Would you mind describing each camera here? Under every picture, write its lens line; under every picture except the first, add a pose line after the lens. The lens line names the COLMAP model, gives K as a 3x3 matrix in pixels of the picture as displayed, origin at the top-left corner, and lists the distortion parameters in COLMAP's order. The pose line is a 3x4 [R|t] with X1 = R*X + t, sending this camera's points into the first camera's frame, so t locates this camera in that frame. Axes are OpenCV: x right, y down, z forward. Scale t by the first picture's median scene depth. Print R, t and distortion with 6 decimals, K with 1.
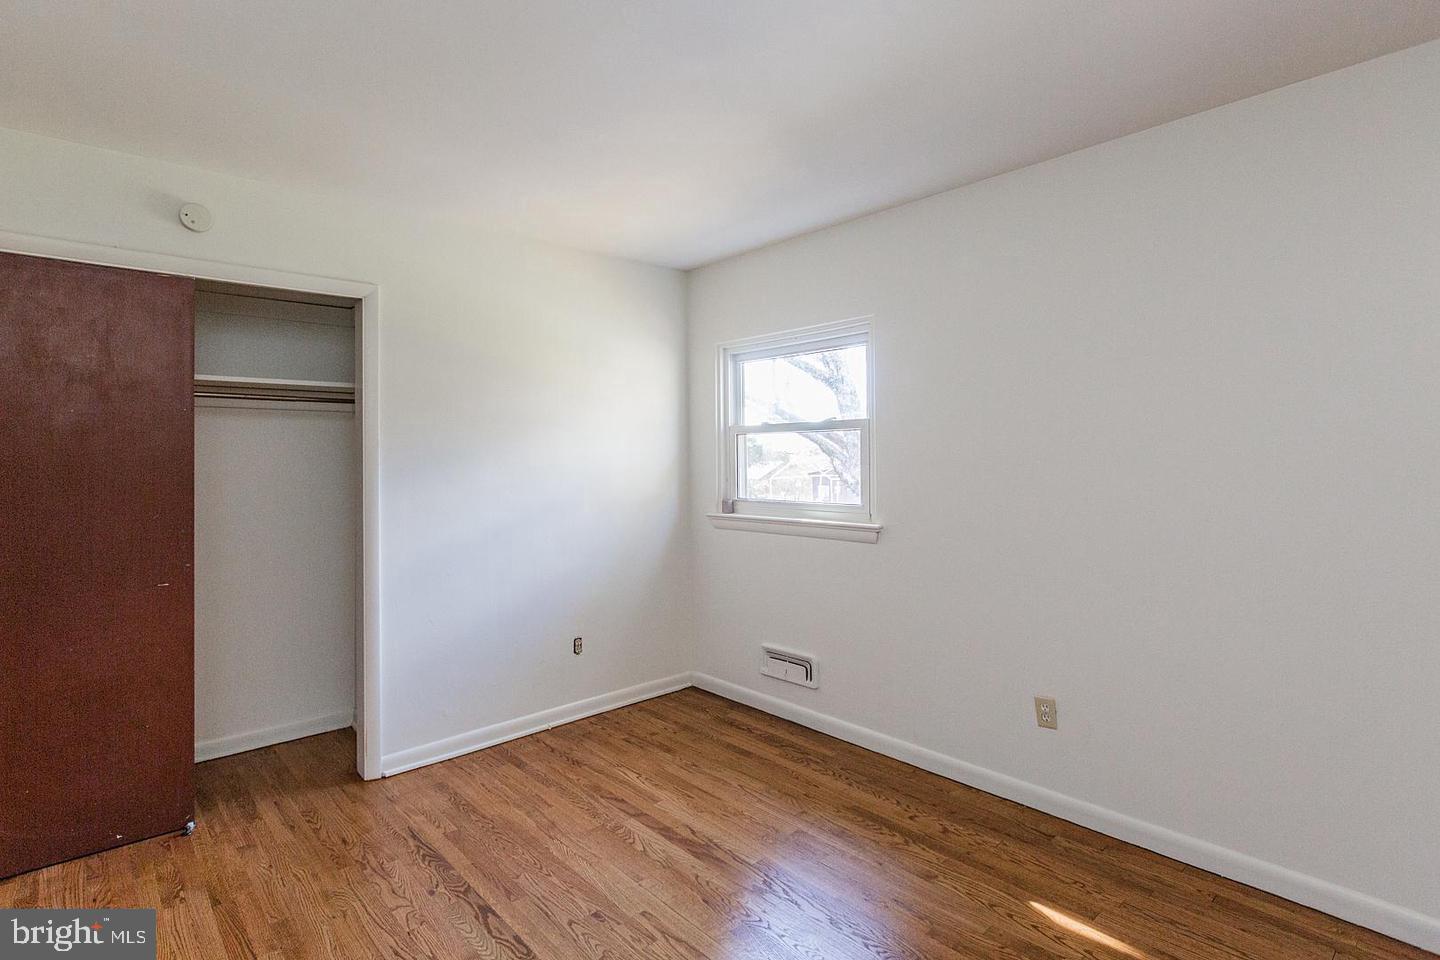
lens RADIAL K [[706.5, 0, 721.3], [0, 706.5, 440.1], [0, 0, 1]] dist [-0.000692, -0.000059]
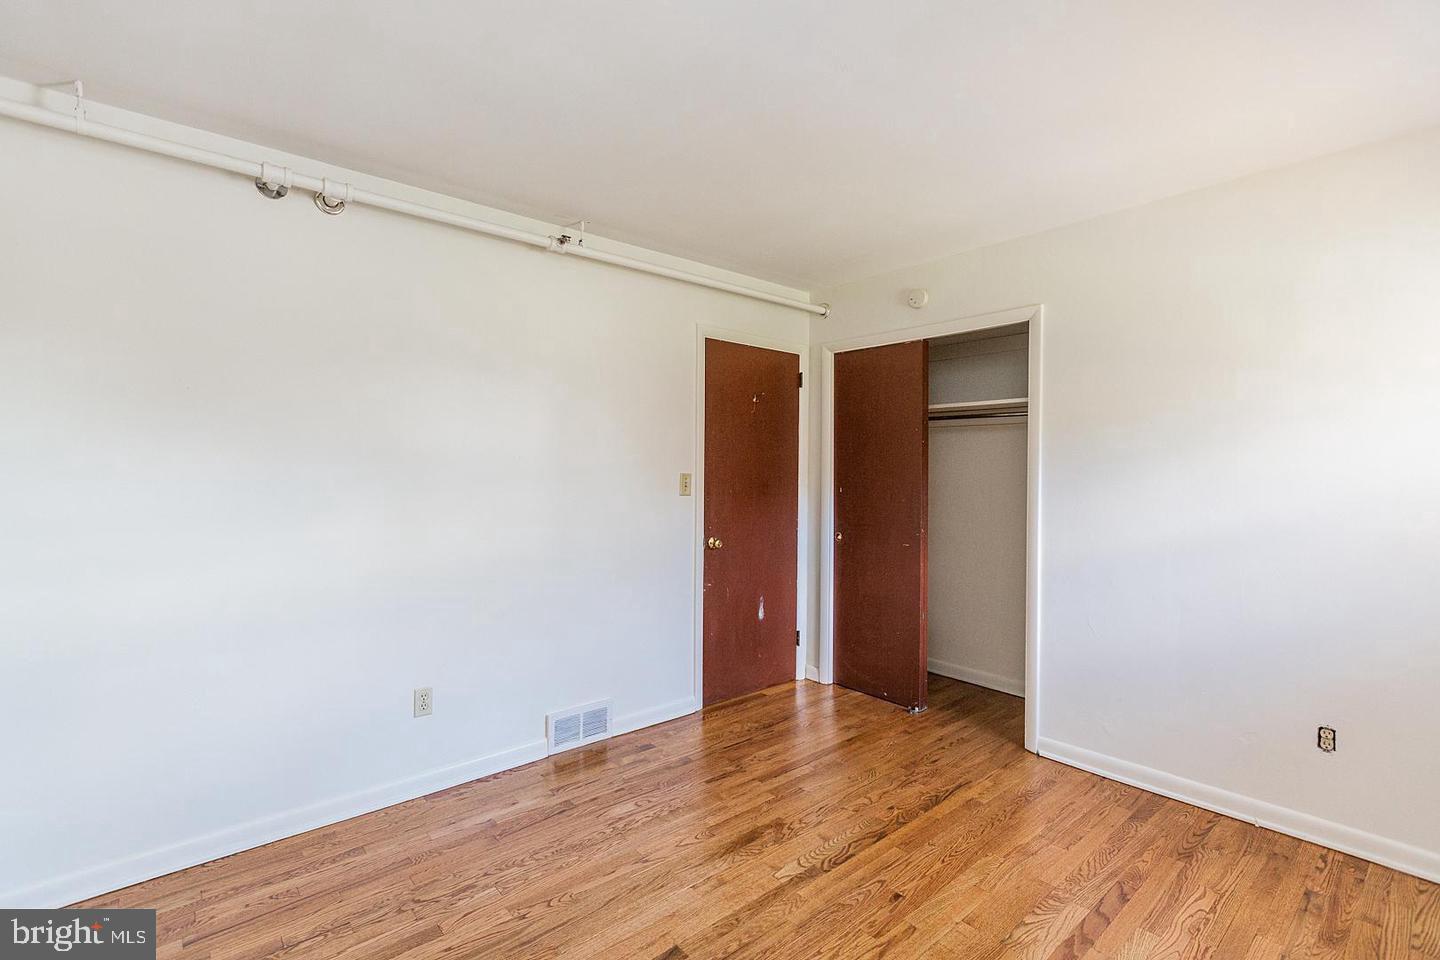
lens RADIAL K [[674.6, 0, 710.6], [0, 674.6, 471.9], [0, 0, 1]] dist [-0.000742, -0.000465]
pose [[-0.033980, 0.019765, -0.999227, 0.617350], [0.018522, 0.999645, 0.019144, 0.008396], [0.999251, -0.017857, -0.034334, 0.568122]]
